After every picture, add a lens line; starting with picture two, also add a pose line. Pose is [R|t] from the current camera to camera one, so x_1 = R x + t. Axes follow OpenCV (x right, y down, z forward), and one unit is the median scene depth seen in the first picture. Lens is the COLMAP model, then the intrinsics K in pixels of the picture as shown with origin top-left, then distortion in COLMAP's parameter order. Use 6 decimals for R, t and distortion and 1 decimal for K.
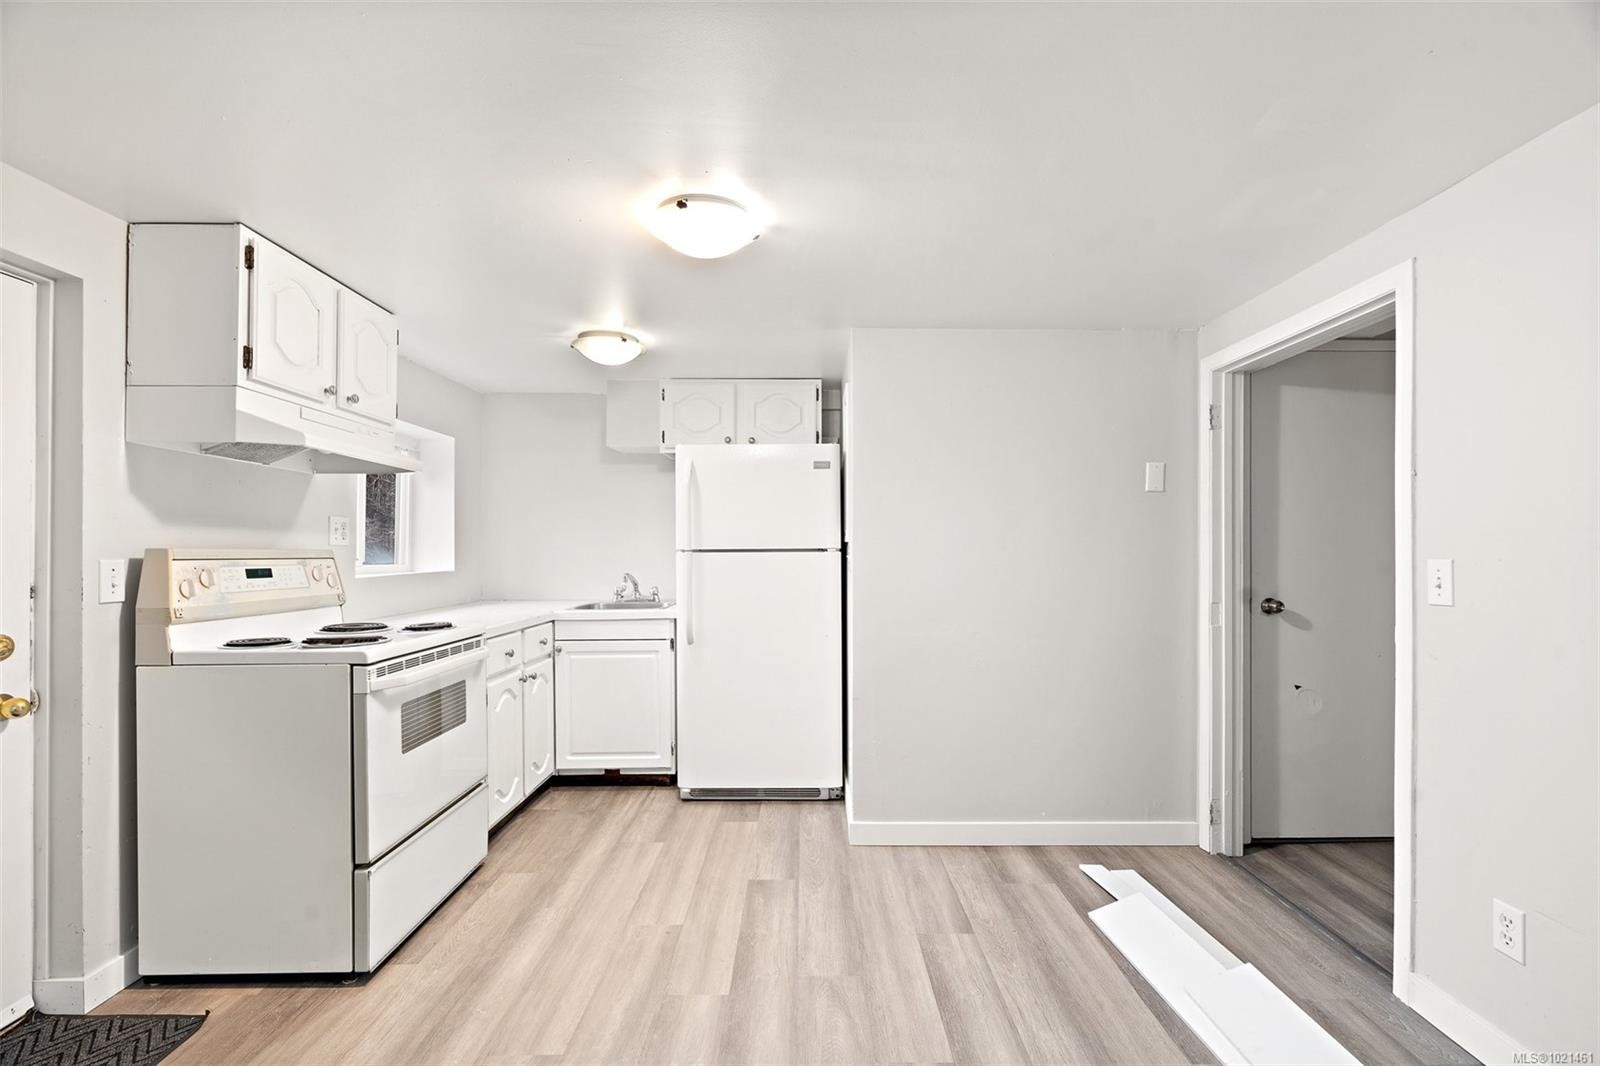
lens RADIAL K [[790.6, 0, 800.9], [0, 790.6, 543.8], [0, 0, 1]] dist [0.001548, 0.001698]
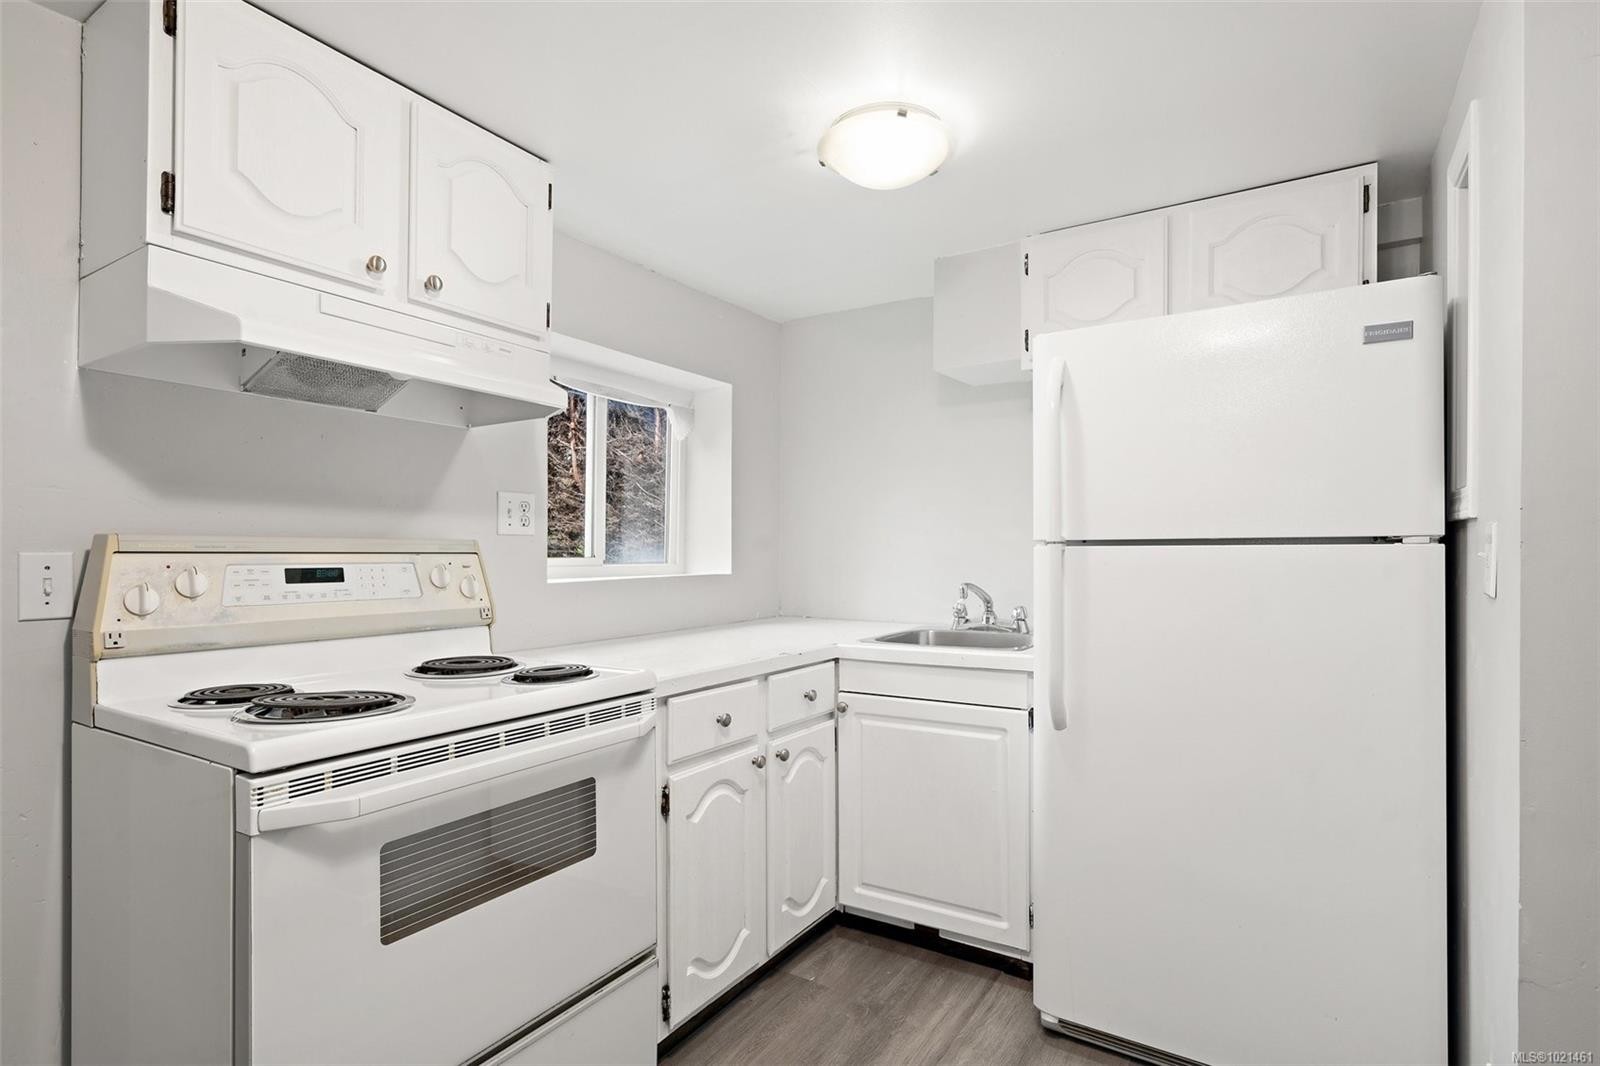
lens RADIAL K [[790.6, 0, 804.5], [0, 790.6, 554.4], [0, 0, 1]] dist [0.001548, 0.001698]
pose [[0.847028, 0.004334, -0.531530, -0.011211], [0.002001, 0.999934, 0.011341, 0.010672], [0.531544, -0.010670, 0.846963, 0.518093]]
